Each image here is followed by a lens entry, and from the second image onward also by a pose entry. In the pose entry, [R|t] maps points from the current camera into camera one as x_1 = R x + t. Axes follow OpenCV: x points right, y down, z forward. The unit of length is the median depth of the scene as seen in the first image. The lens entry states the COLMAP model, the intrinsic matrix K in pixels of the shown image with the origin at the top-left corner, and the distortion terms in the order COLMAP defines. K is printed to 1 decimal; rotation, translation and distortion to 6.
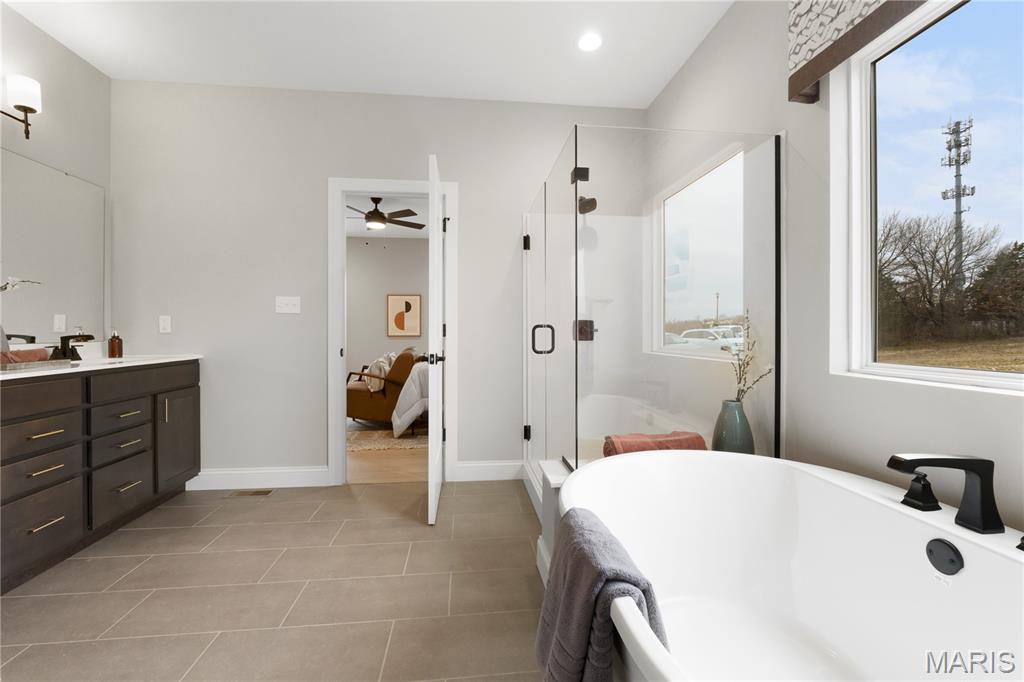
lens RADIAL K [[431.9, 0, 513.7], [0, 431.9, 335.1], [0, 0, 1]] dist [-0.007883, -0.000805]
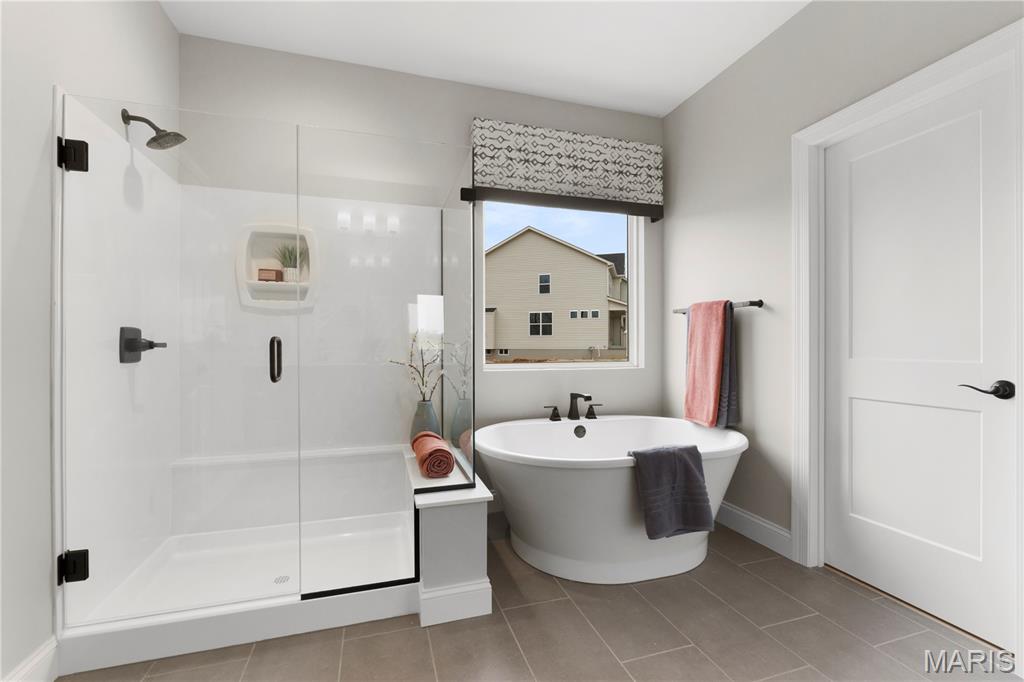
lens RADIAL K [[431.9, 0, 510.2], [0, 431.9, 346.0], [0, 0, 1]] dist [-0.007883, -0.000805]
pose [[-0.167346, -0.000726, 0.985898, -0.725831], [0.003050, 0.999995, 0.001254, -0.009729], [-0.985894, 0.003217, -0.167342, 0.879669]]
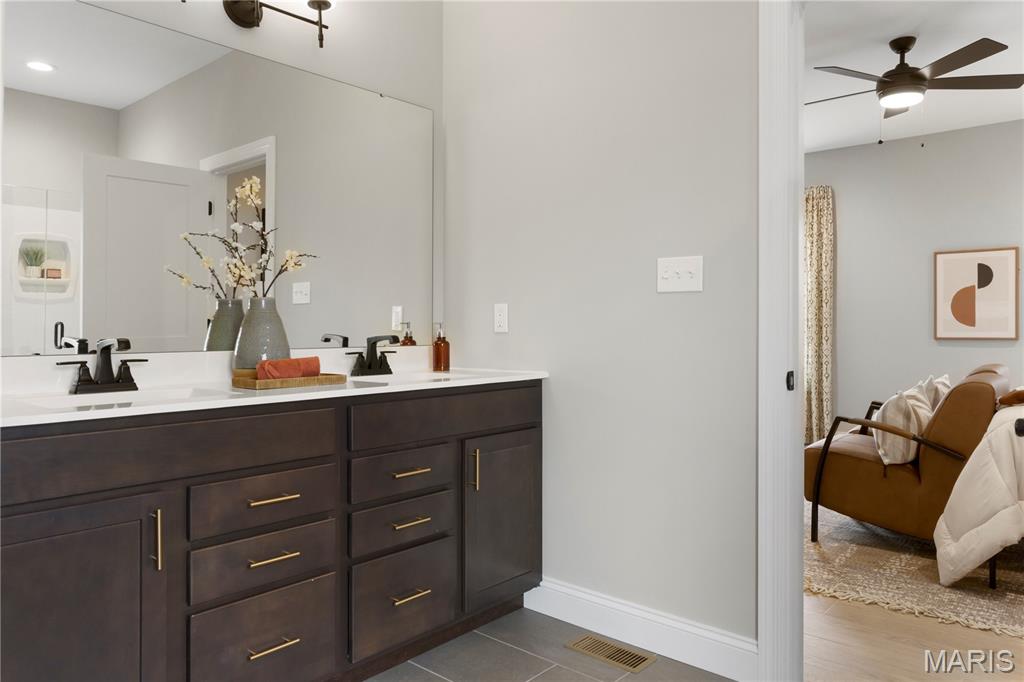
lens RADIAL K [[698.6, 0, 519.0], [0, 698.6, 334.3], [0, 0, 1]] dist [0.001935, -0.006127]
pose [[0.672335, 0.001736, -0.740245, -0.080462], [-0.003704, 0.999993, -0.001019, -0.002104], [0.740238, 0.003427, 0.672336, 0.382359]]
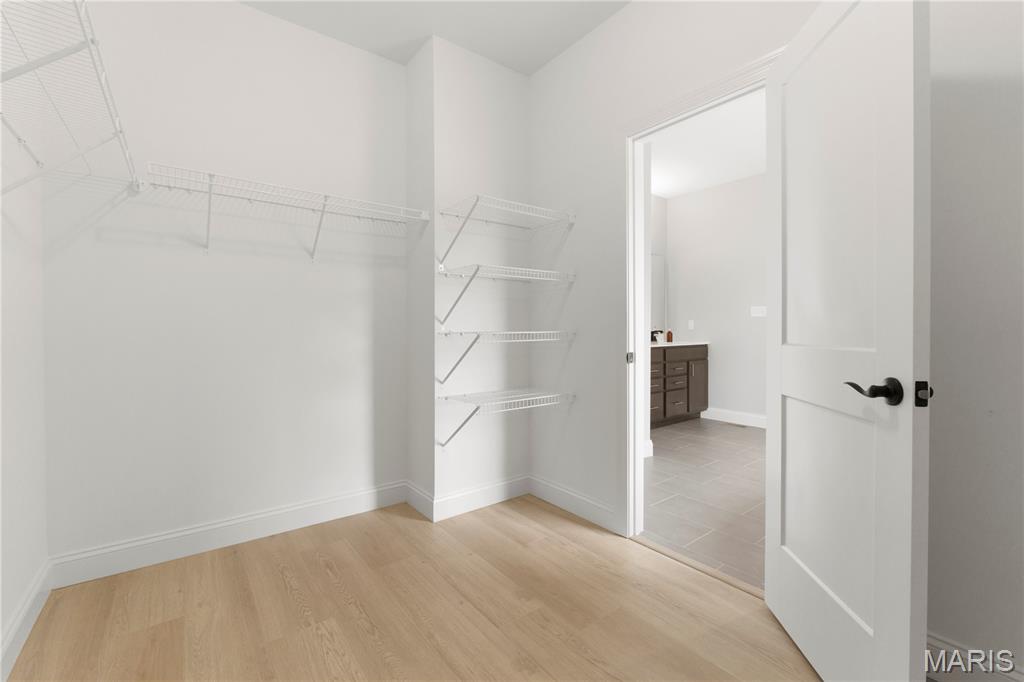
lens RADIAL K [[431.9, 0, 515.3], [0, 431.9, 336.1], [0, 0, 1]] dist [-0.007883, -0.000805]
pose [[0.512809, 0.008207, -0.858464, 0.402641], [-0.000164, 0.999955, 0.009462, 0.005427], [0.858503, -0.004711, 0.512787, -0.616442]]
